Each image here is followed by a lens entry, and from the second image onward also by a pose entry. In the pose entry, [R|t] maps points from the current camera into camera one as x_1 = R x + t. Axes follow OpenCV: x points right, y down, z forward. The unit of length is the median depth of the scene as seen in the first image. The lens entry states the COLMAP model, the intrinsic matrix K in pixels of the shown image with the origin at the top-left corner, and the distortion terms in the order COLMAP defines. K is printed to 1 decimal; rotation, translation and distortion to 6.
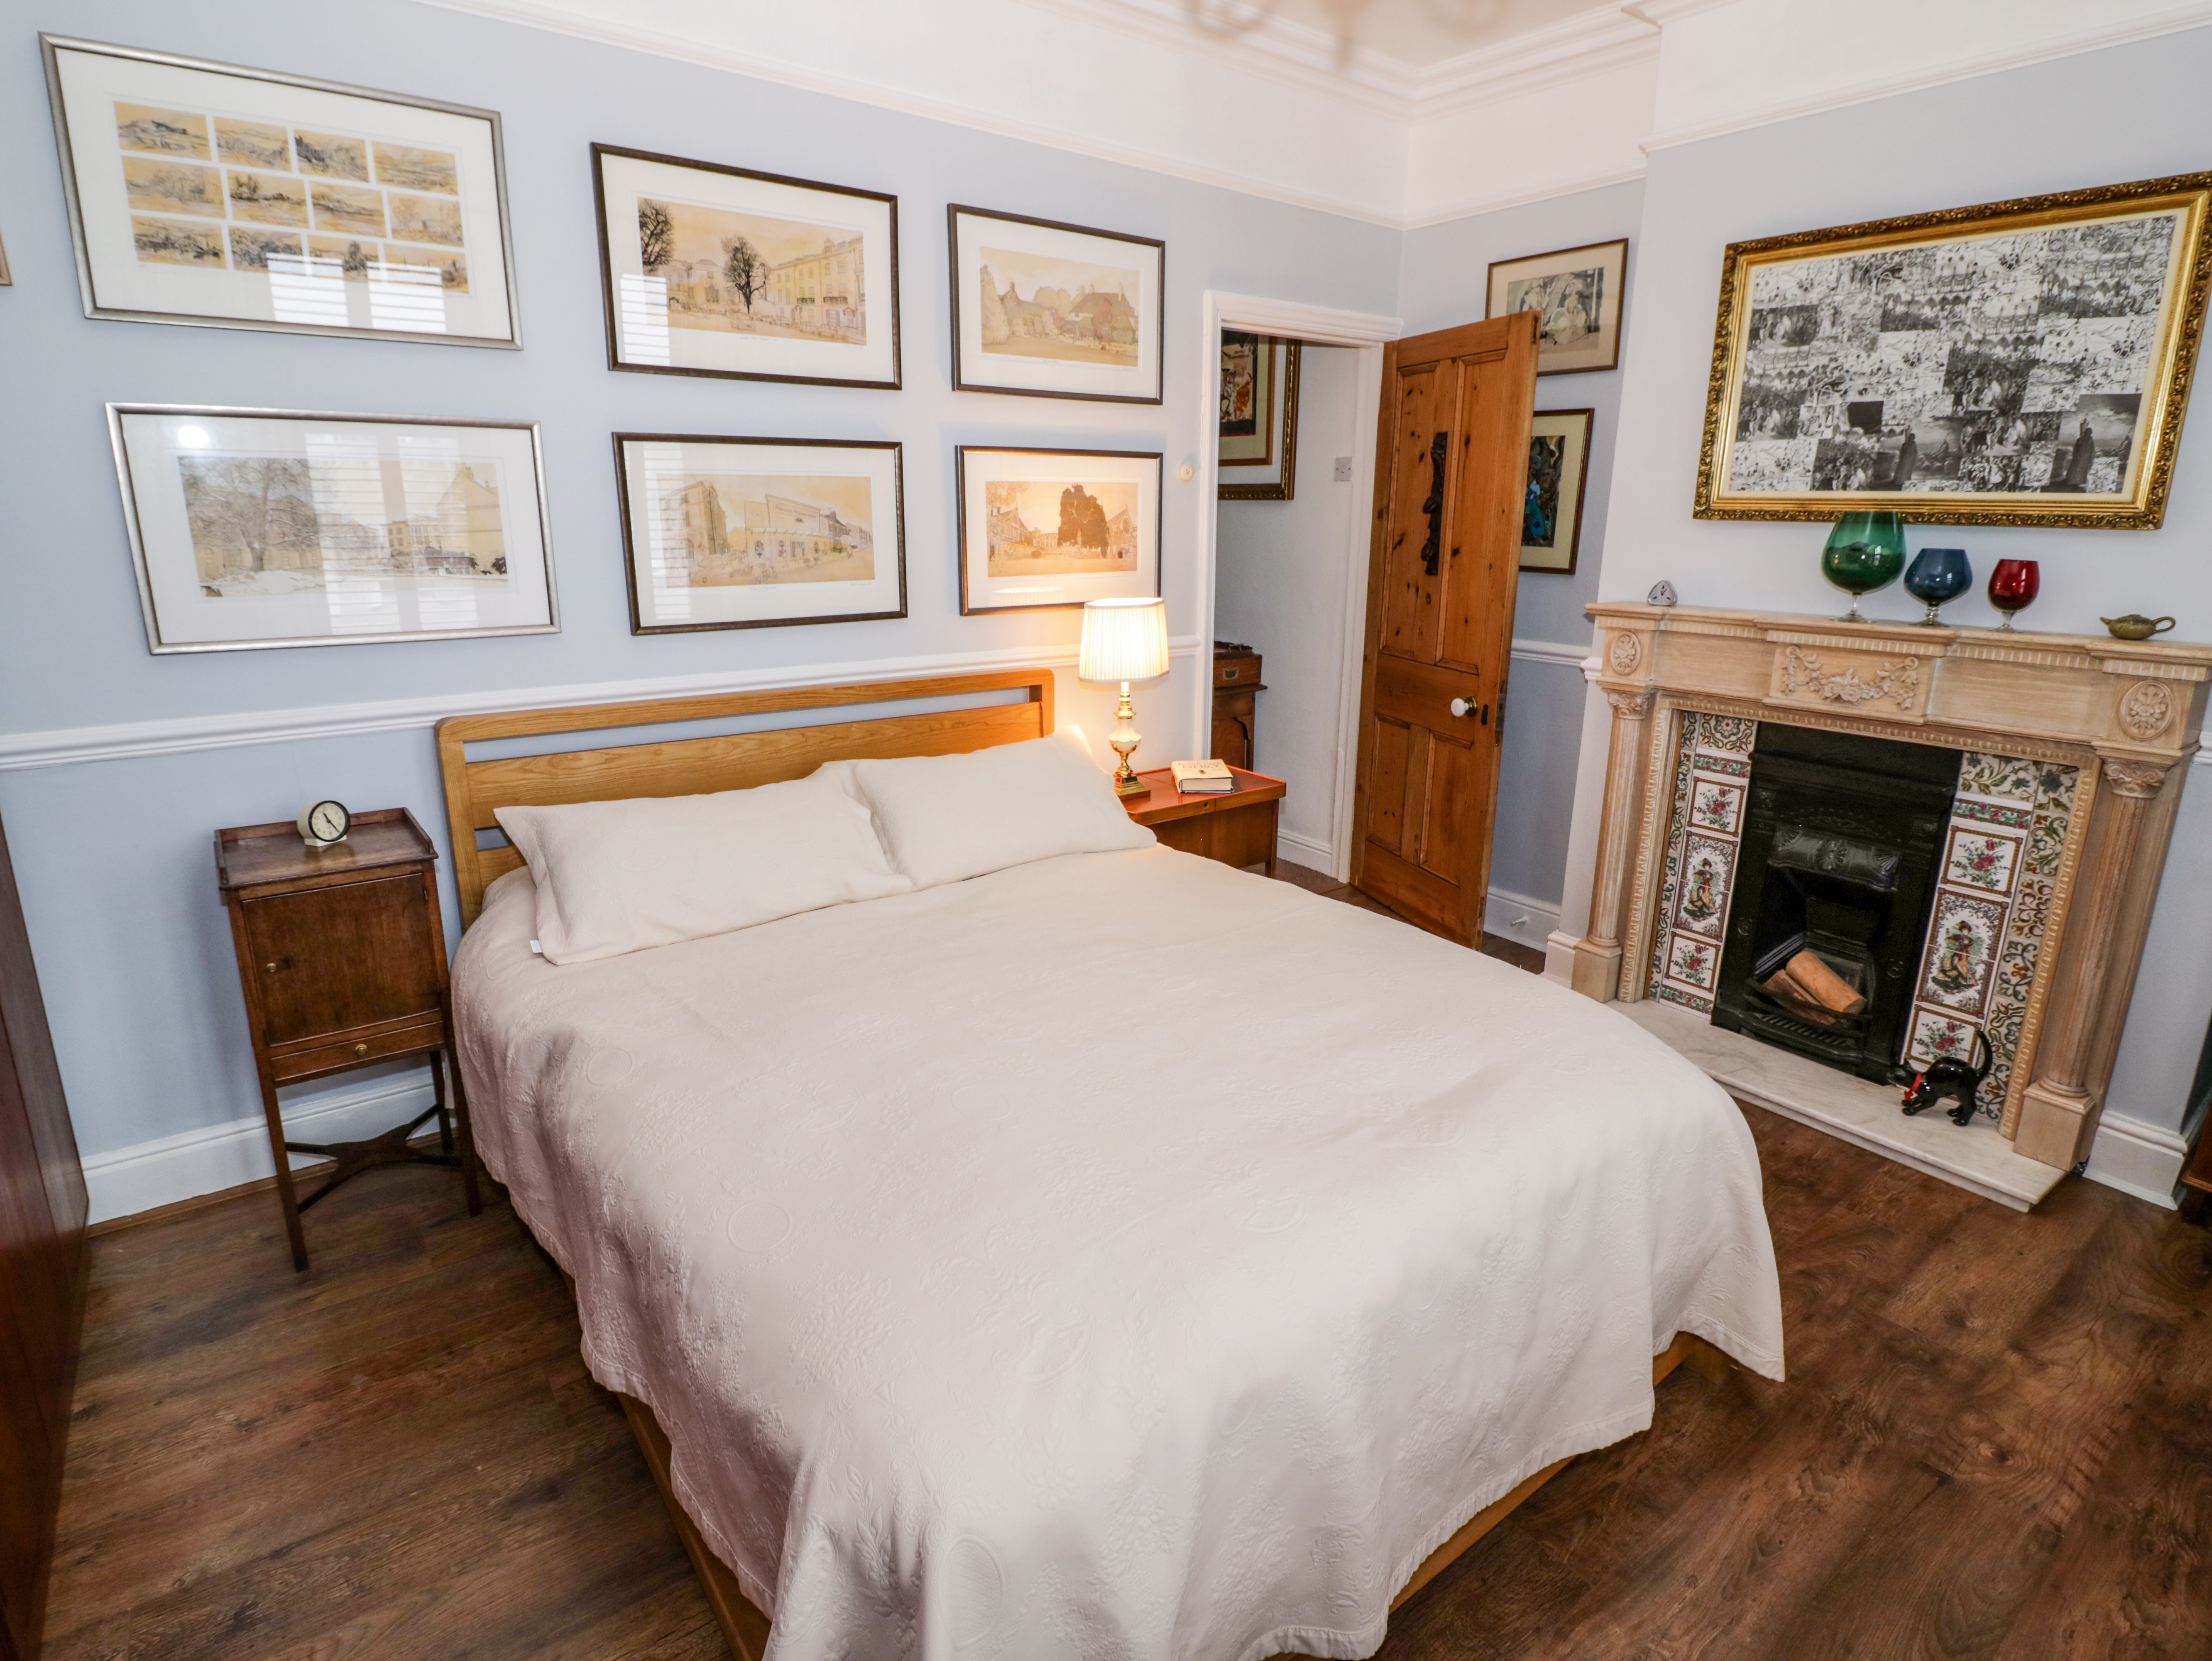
lens RADIAL K [[1153.4, 0, 1106.9], [0, 1153.4, 804.3], [0, 0, 1]] dist [0.004659, -0.015810]
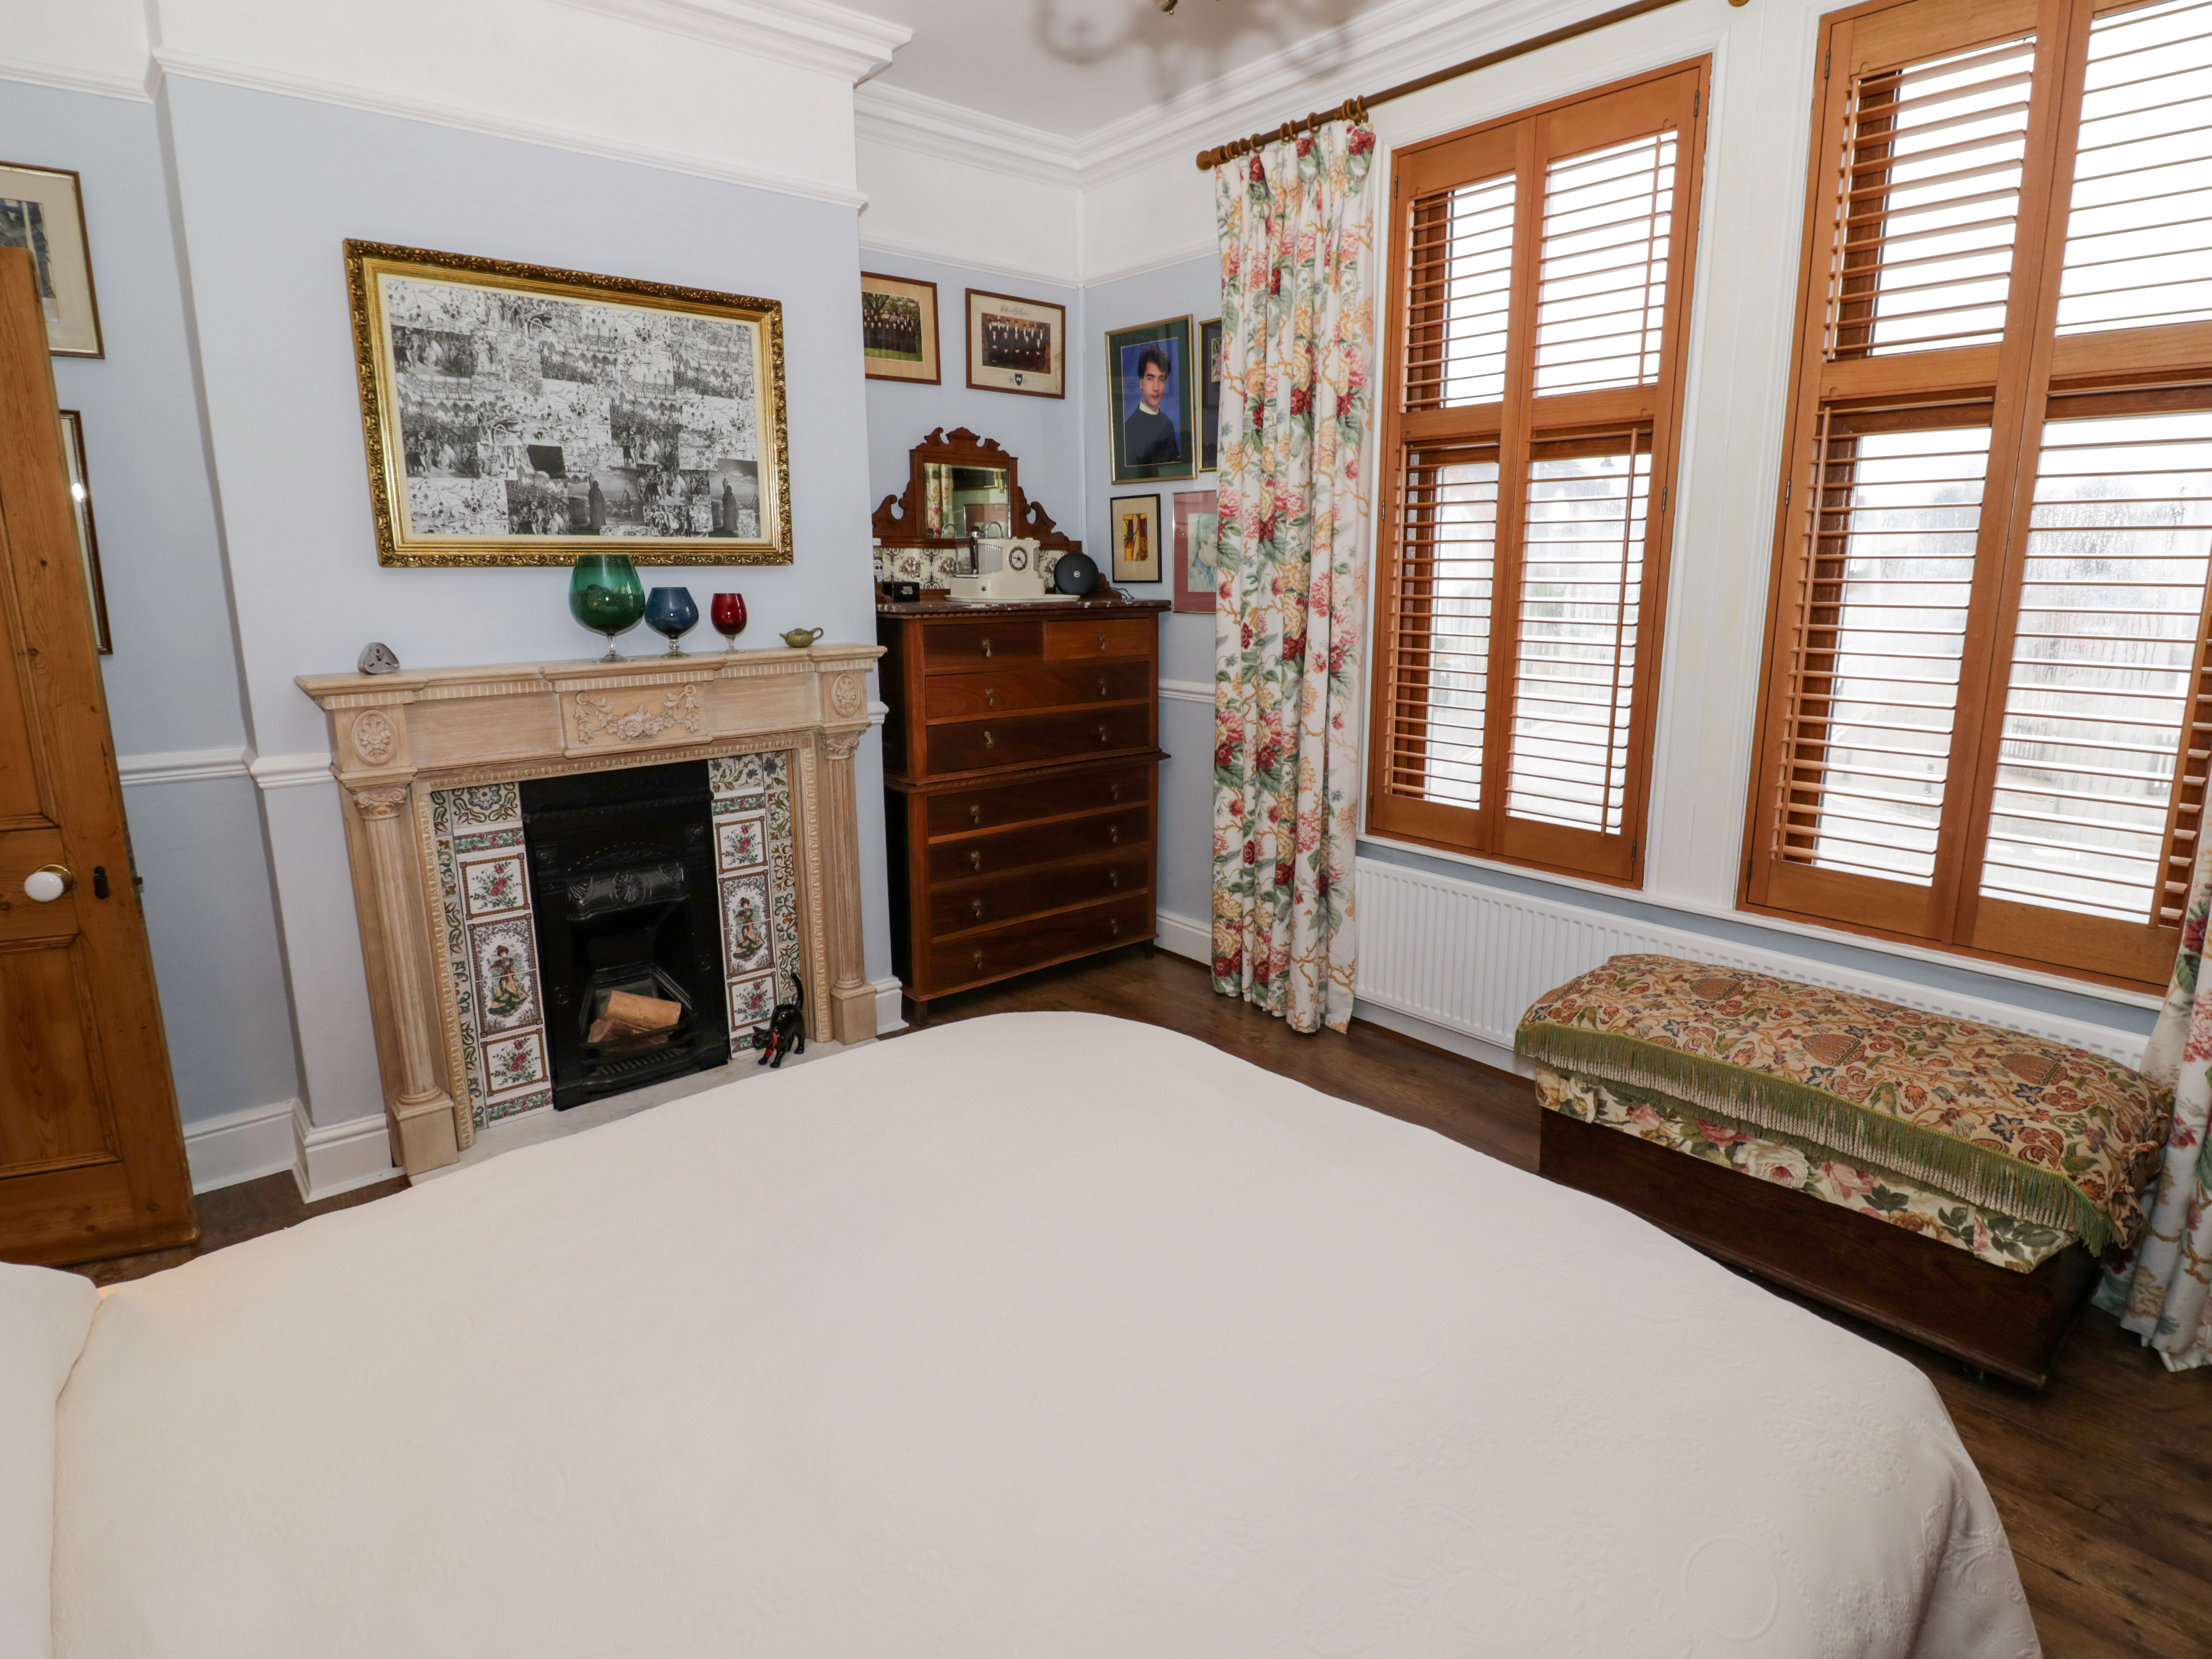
lens RADIAL K [[1153.2, 0, 1106.9], [0, 1153.2, 803.3], [0, 0, 1]] dist [0.004659, -0.015810]
pose [[-0.063233, -0.210422, 0.975564, -0.411889], [0.257864, 0.940881, 0.219655, -0.153068], [-0.964110, 0.265452, -0.005235, 0.620570]]
